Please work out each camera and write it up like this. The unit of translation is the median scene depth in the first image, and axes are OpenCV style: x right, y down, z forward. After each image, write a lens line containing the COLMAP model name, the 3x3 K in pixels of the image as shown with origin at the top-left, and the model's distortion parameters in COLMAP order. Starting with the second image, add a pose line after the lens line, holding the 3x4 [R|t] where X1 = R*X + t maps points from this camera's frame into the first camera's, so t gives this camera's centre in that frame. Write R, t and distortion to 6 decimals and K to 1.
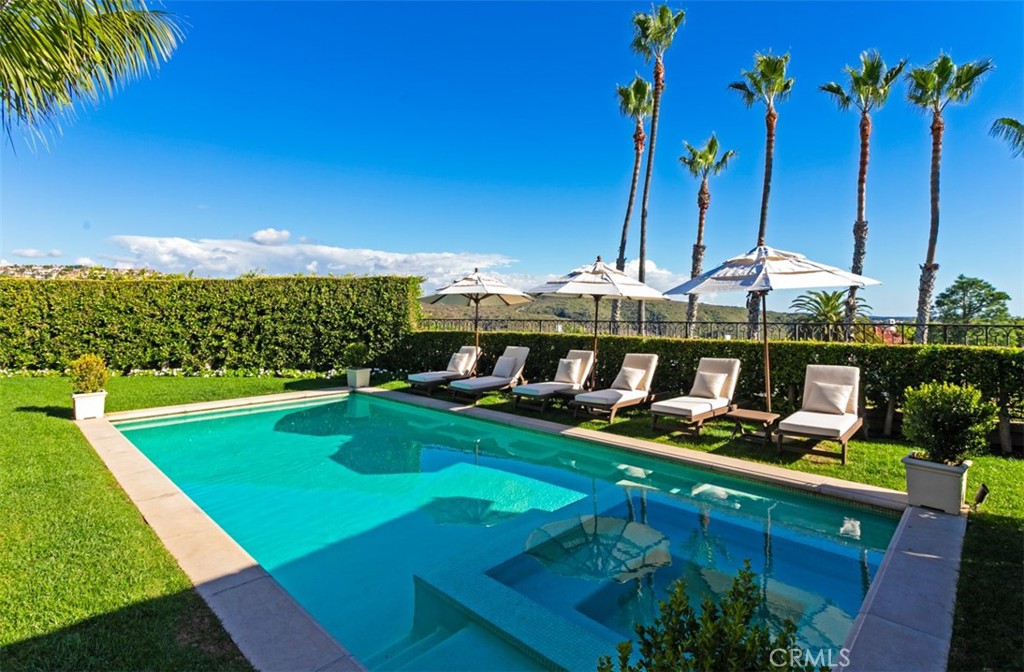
lens RADIAL K [[501.1, 0, 524.1], [0, 501.1, 311.2], [0, 0, 1]] dist [0.000825, 0.000221]
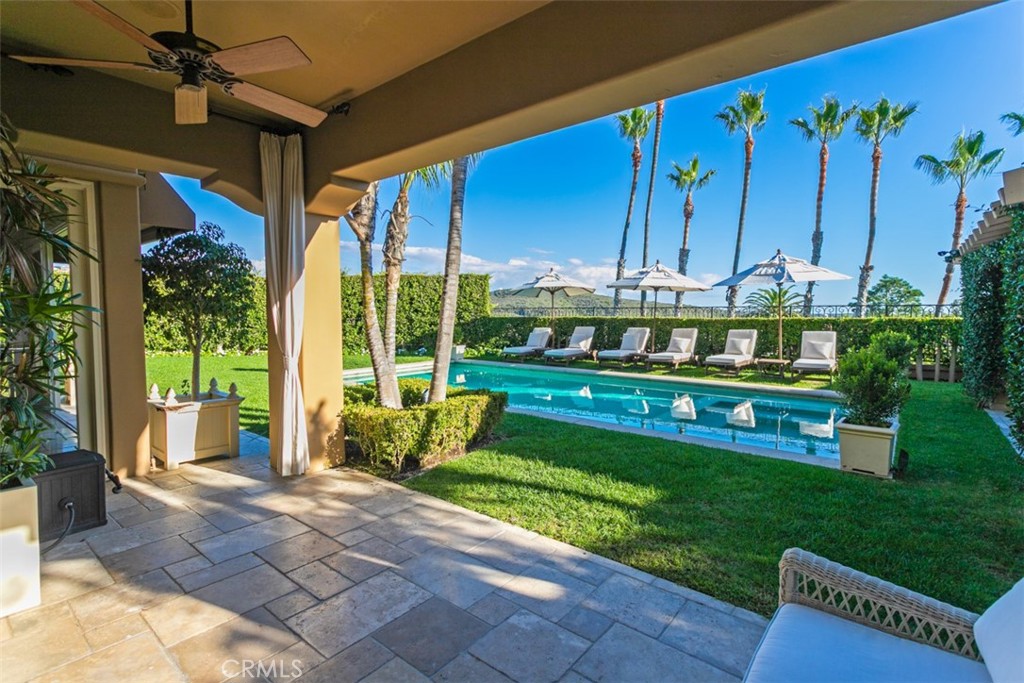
lens RADIAL K [[501.1, 0, 510.4], [0, 501.1, 340.6], [0, 0, 1]] dist [0.000825, 0.000221]
pose [[0.996573, -0.007894, 0.082342, -0.265607], [0.002944, 0.998190, 0.060064, 0.022136], [-0.082667, -0.059616, 0.994793, -0.270326]]
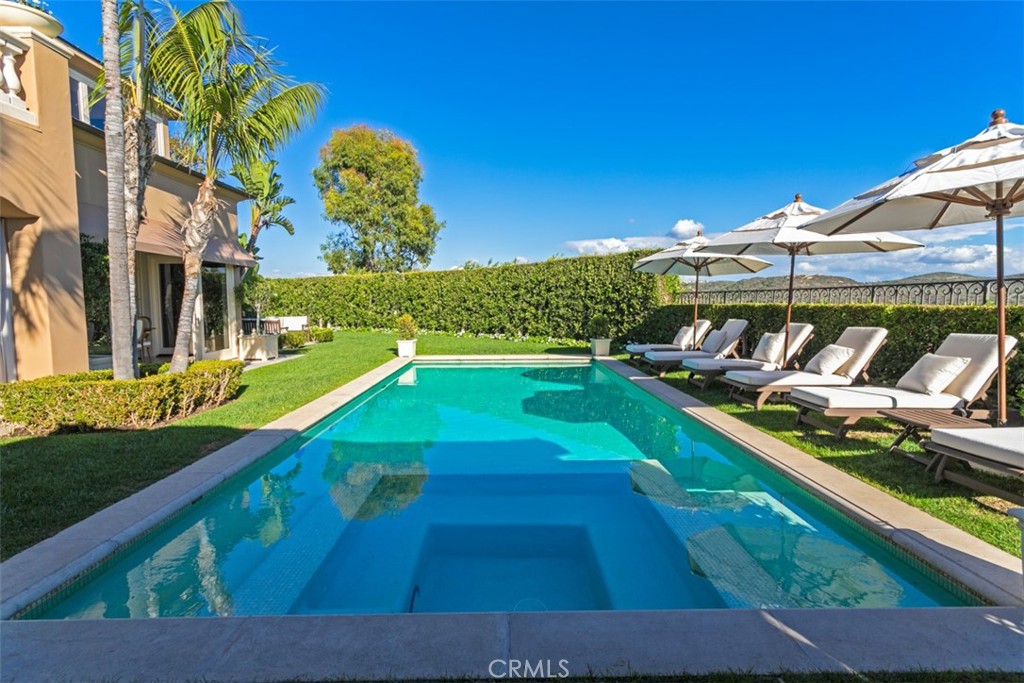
lens RADIAL K [[501.1, 0, 511.5], [0, 501.1, 332.2], [0, 0, 1]] dist [0.000825, 0.000221]
pose [[0.701276, 0.039343, -0.711804, 0.263759], [0.005156, 0.998170, 0.060251, 0.032100], [0.712871, -0.045923, 0.699790, 0.110590]]
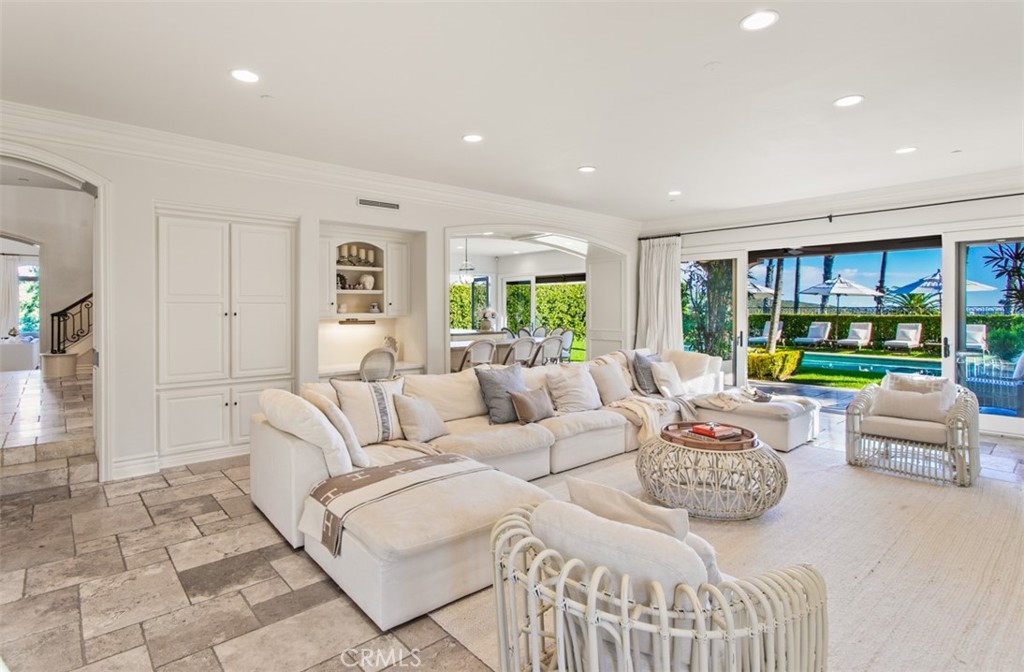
lens RADIAL K [[509.4, 0, 477.6], [0, 509.4, 302.5], [0, 0, 1]] dist [-0.020998, -0.000031]
pose [[0.990730, -0.004460, -0.135774, -0.682083], [0.003131, 0.999945, -0.009994, 0.014207], [0.135811, 0.009476, 0.990689, -0.809638]]
